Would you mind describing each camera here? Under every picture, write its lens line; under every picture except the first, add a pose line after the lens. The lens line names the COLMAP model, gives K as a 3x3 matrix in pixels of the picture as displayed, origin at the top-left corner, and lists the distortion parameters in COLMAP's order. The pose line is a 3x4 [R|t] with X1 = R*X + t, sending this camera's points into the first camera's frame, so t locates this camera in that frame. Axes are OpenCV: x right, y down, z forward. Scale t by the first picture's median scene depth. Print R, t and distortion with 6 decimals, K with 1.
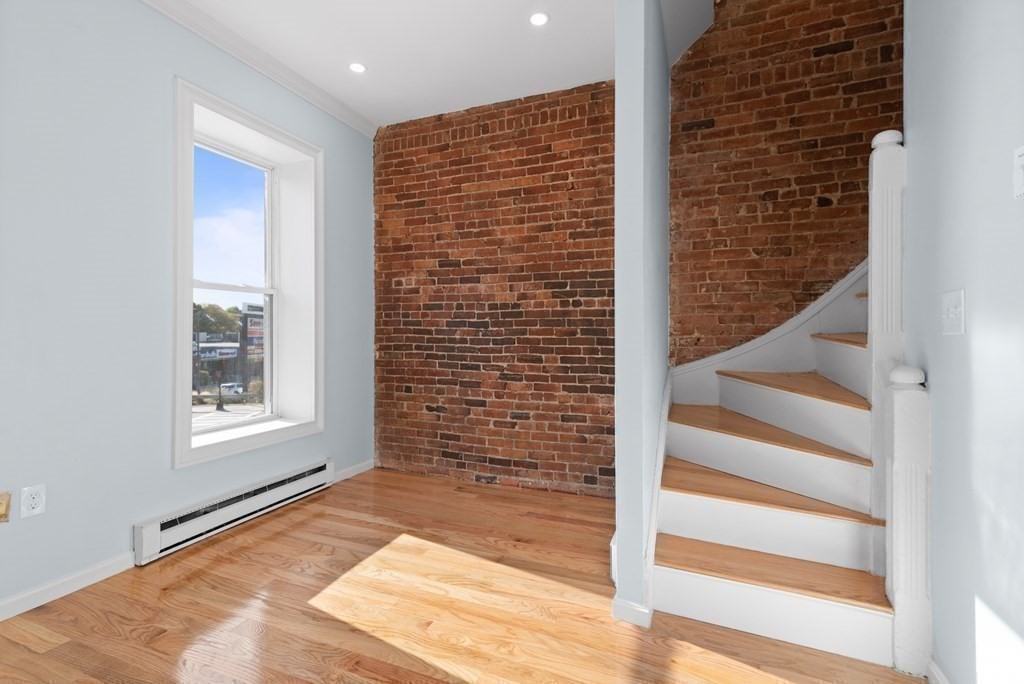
lens RADIAL K [[468.3, 0, 499.6], [0, 468.3, 331.5], [0, 0, 1]] dist [0.021714, -0.000872]
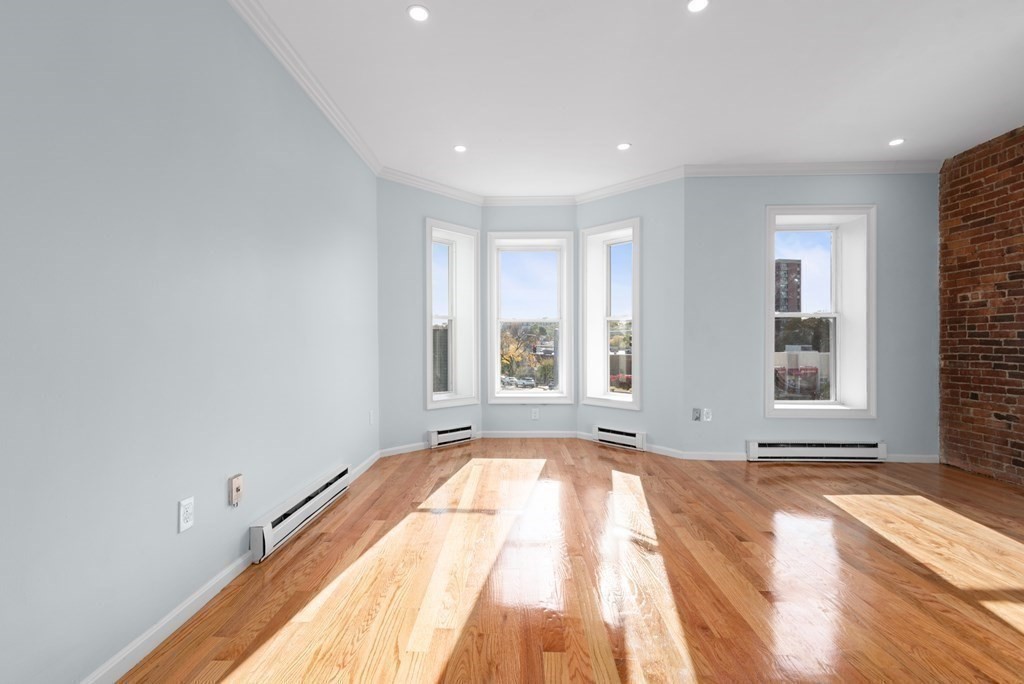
lens RADIAL K [[468.3, 0, 518.4], [0, 468.3, 342.8], [0, 0, 1]] dist [0.021714, -0.000872]
pose [[0.384918, -0.003901, -0.922943, 0.447534], [0.001064, 0.999992, -0.003783, 0.004038], [0.922950, 0.000475, 0.384919, -0.417604]]
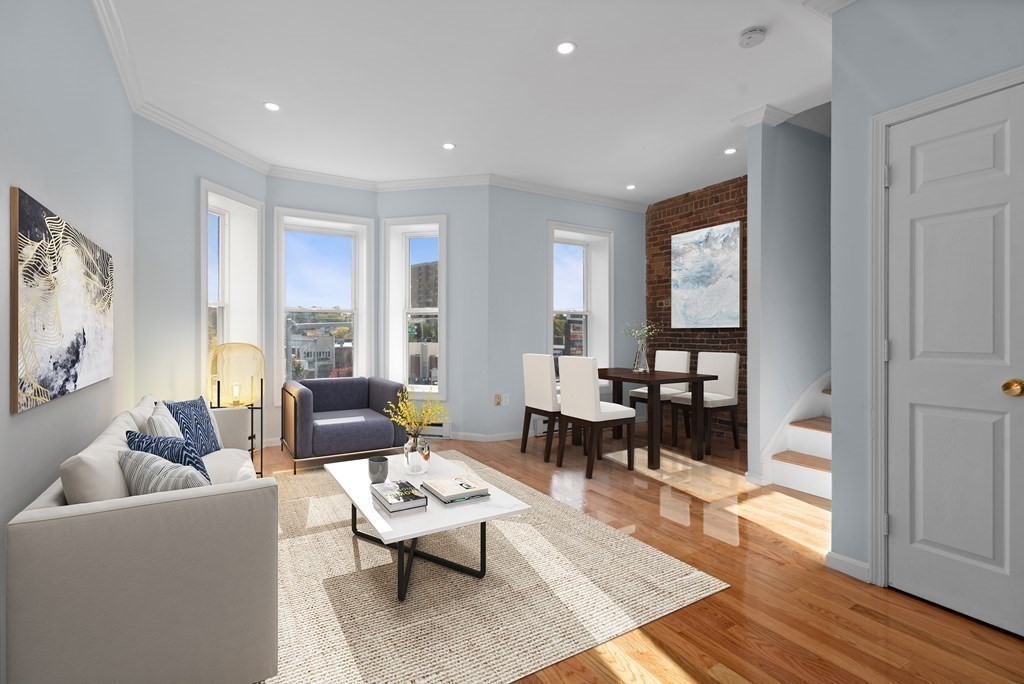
lens RADIAL K [[468.3, 0, 510.2], [0, 468.3, 333.5], [0, 0, 1]] dist [0.021714, -0.000872]
pose [[0.814999, -0.004327, -0.579447, 0.305868], [0.002318, 0.999988, -0.004208, 0.000404], [0.579458, 0.002086, 0.814999, -0.610255]]
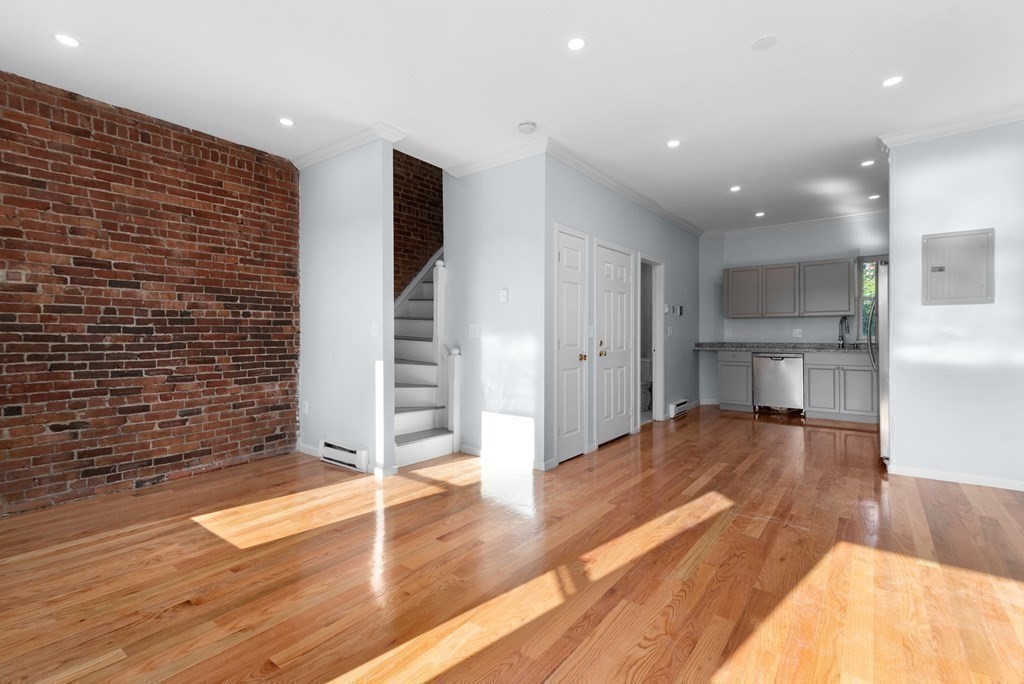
lens RADIAL K [[468.3, 0, 509.5], [0, 468.3, 328.1], [0, 0, 1]] dist [0.021714, -0.000872]
pose [[0.259831, 0.006747, 0.965631, -0.827011], [0.000346, 0.999975, -0.007080, -0.012194], [-0.965654, 0.002173, 0.259822, -0.026826]]
